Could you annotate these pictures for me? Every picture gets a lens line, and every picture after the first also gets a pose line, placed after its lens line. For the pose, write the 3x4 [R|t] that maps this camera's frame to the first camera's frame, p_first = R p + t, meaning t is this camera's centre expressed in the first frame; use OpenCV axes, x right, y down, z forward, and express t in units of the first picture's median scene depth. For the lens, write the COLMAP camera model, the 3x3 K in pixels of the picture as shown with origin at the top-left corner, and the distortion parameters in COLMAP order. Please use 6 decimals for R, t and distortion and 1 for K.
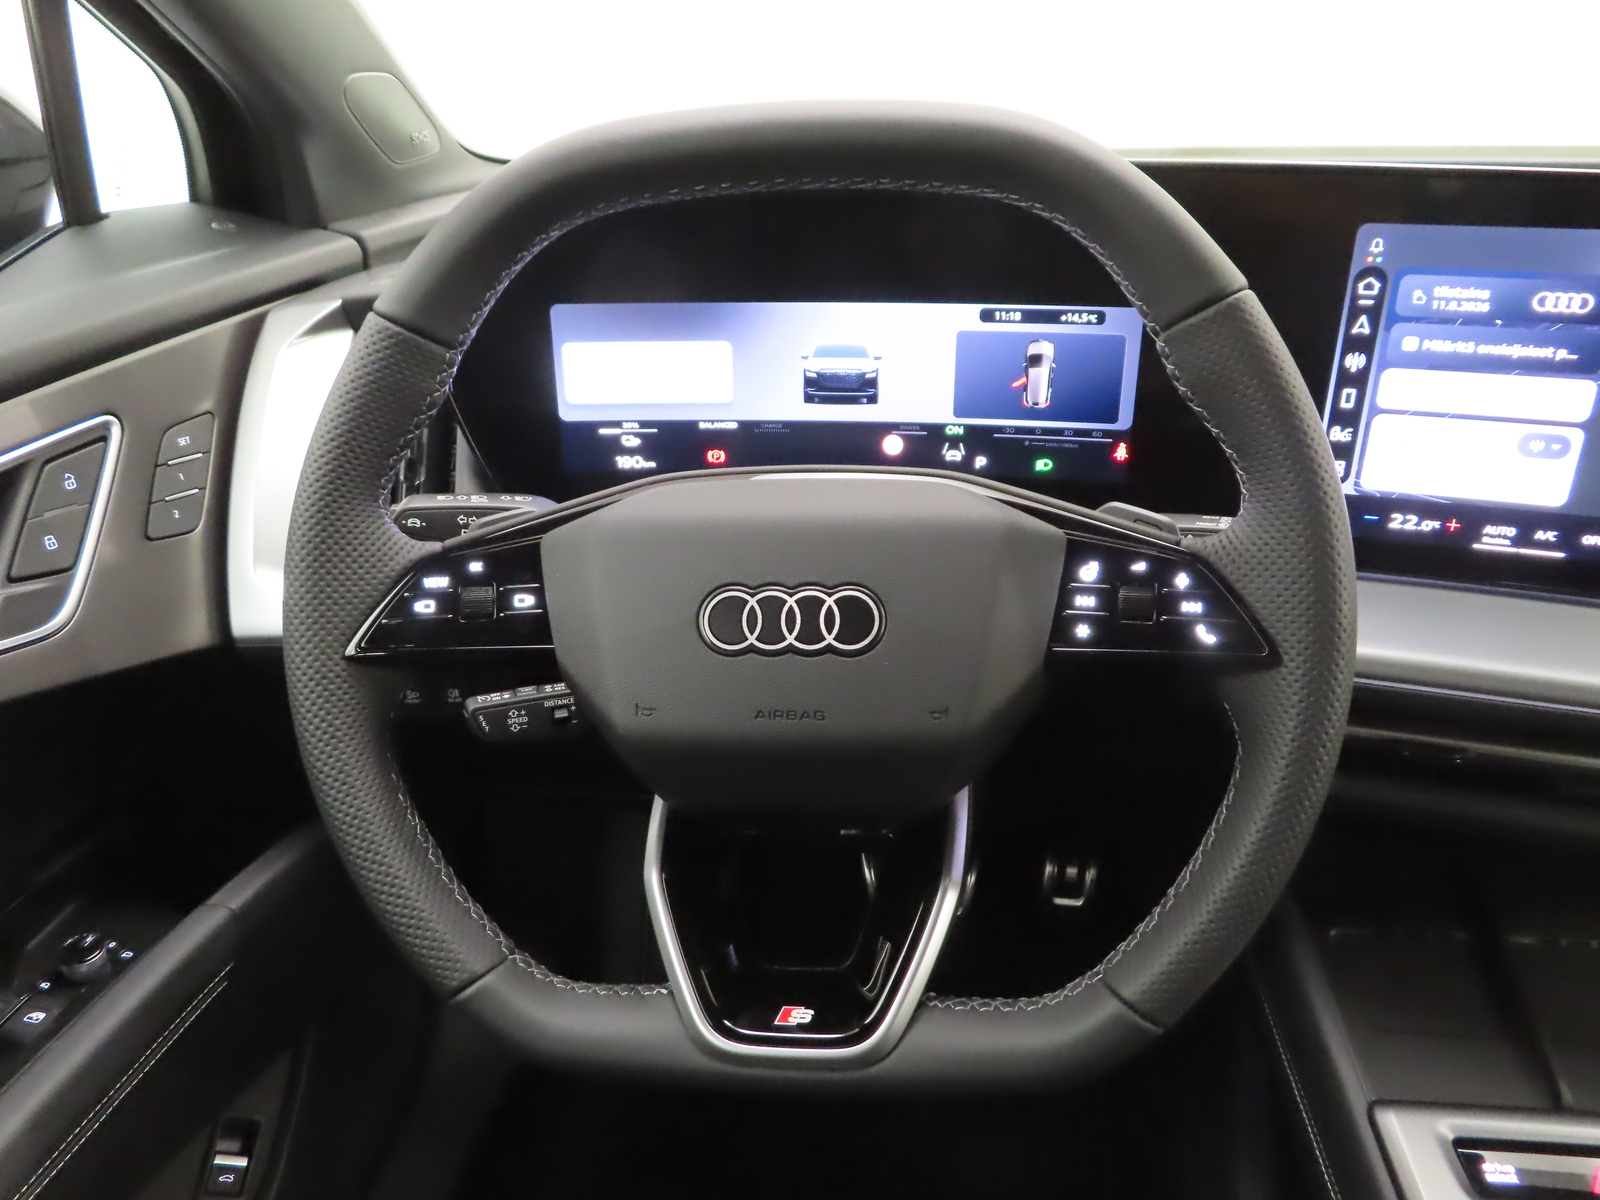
lens RADIAL K [[1150.3, 0, 824.9], [0, 1150.3, 599.6], [0, 0, 1]] dist [0.001262, 0.010271]
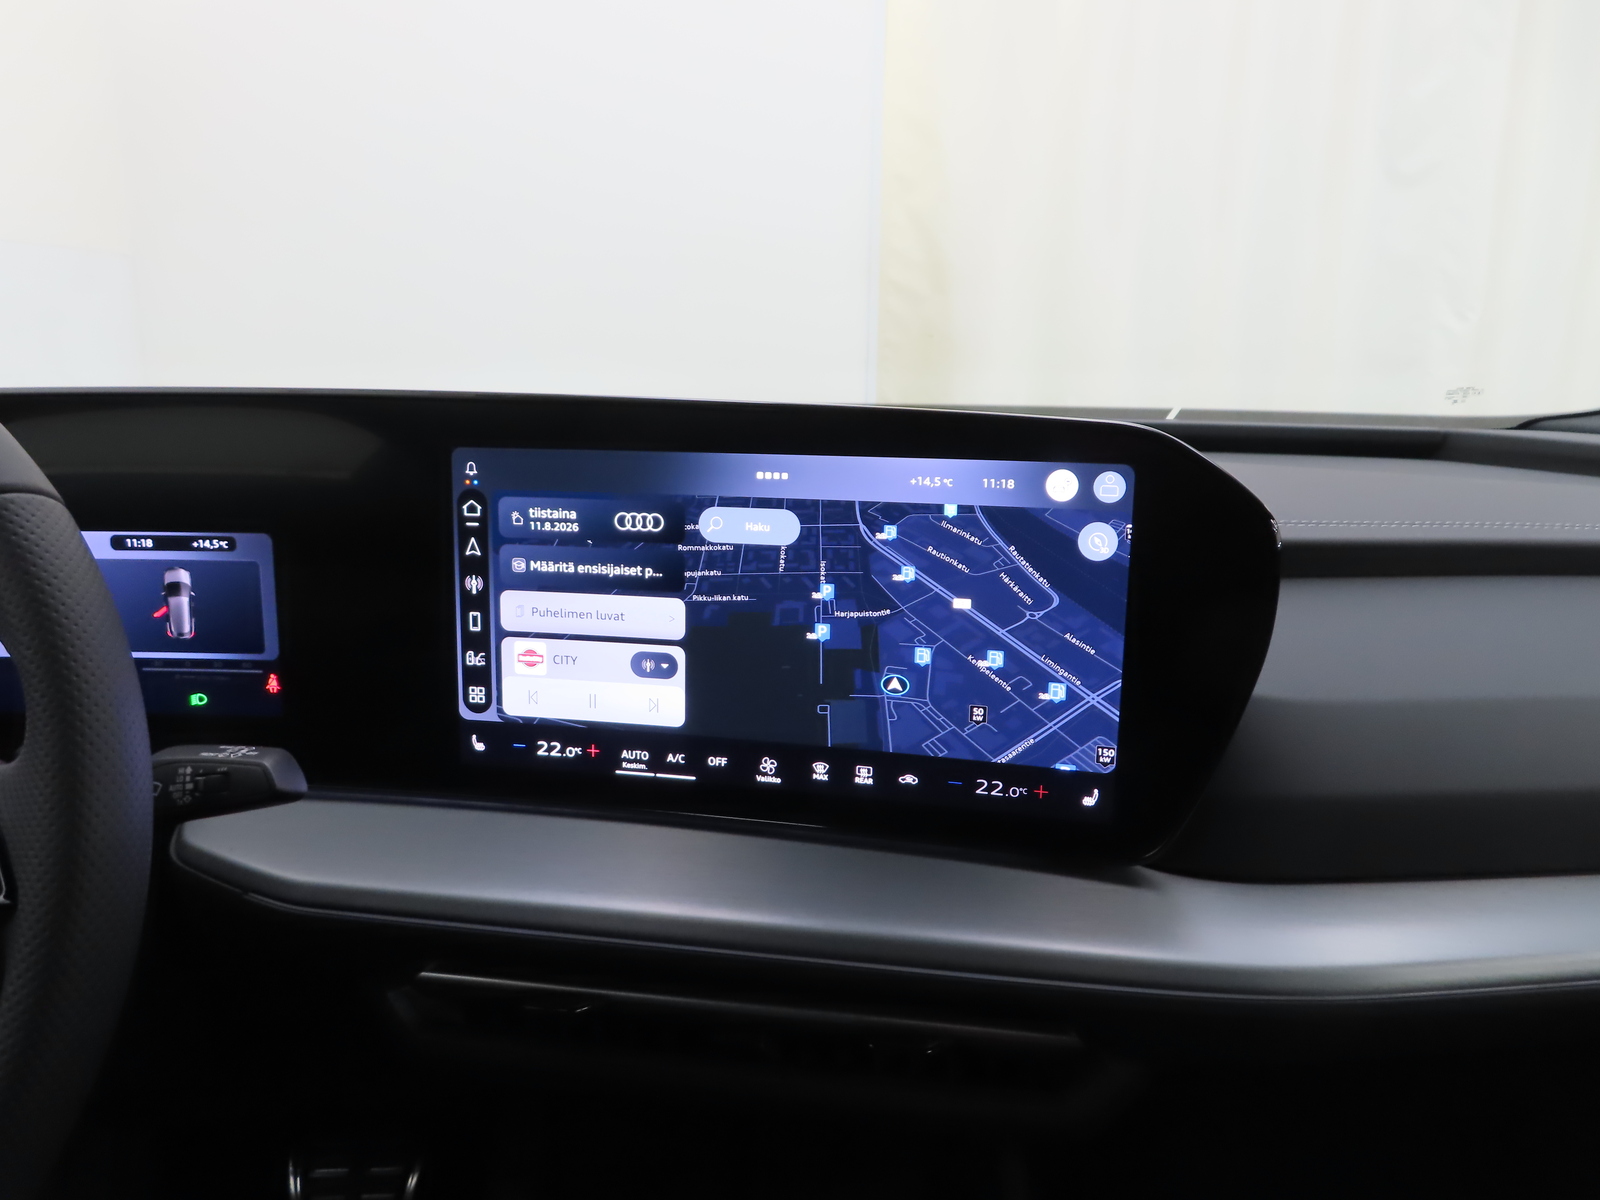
lens RADIAL K [[1150.3, 0, 804.6], [0, 1150.3, 585.7], [0, 0, 1]] dist [0.001262, 0.010271]
pose [[0.992472, -0.013317, 0.121746, 0.610032], [0.040933, 0.972975, -0.227254, 0.025862], [-0.115429, 0.230527, 0.966195, 0.032453]]
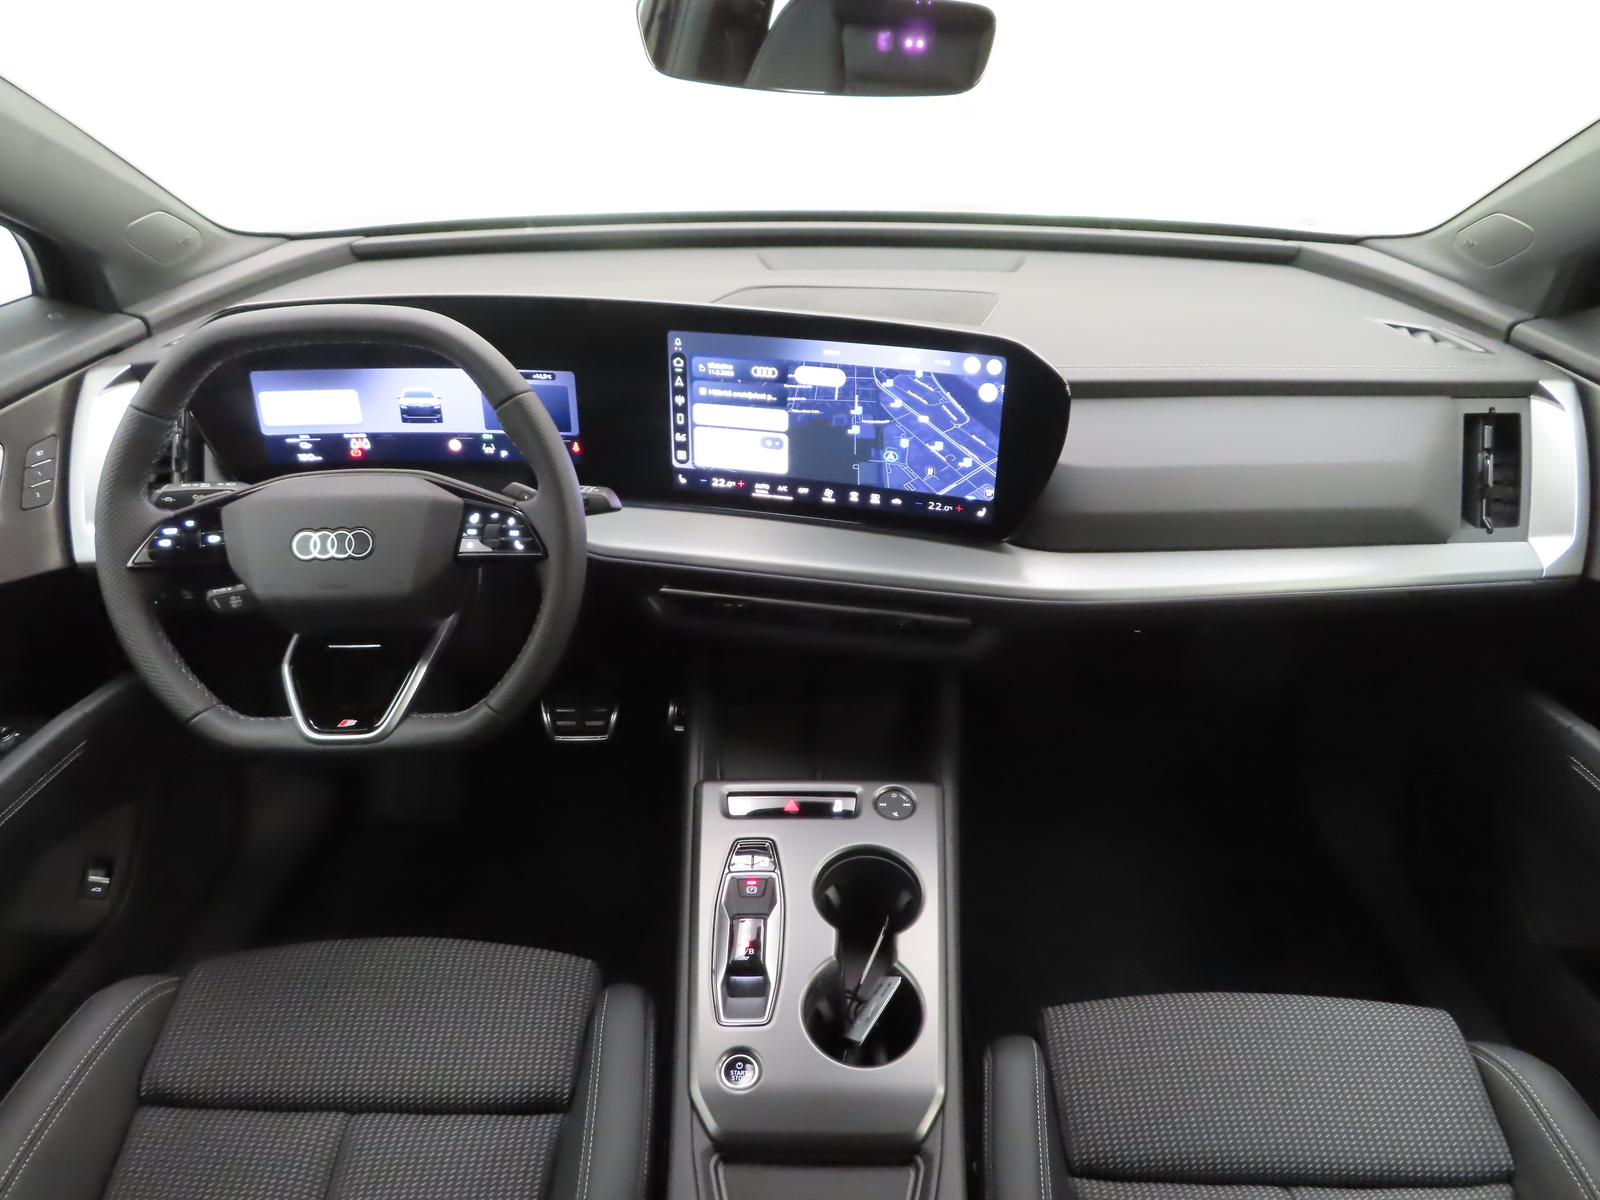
lens RADIAL K [[1150.3, 0, 803.3], [0, 1150.3, 591.0], [0, 0, 1]] dist [0.001262, 0.010271]
pose [[0.996888, -0.033200, 0.071493, 0.510466], [0.028999, 0.997835, 0.059025, 0.002590], [-0.073298, -0.056768, 0.995693, -0.917805]]
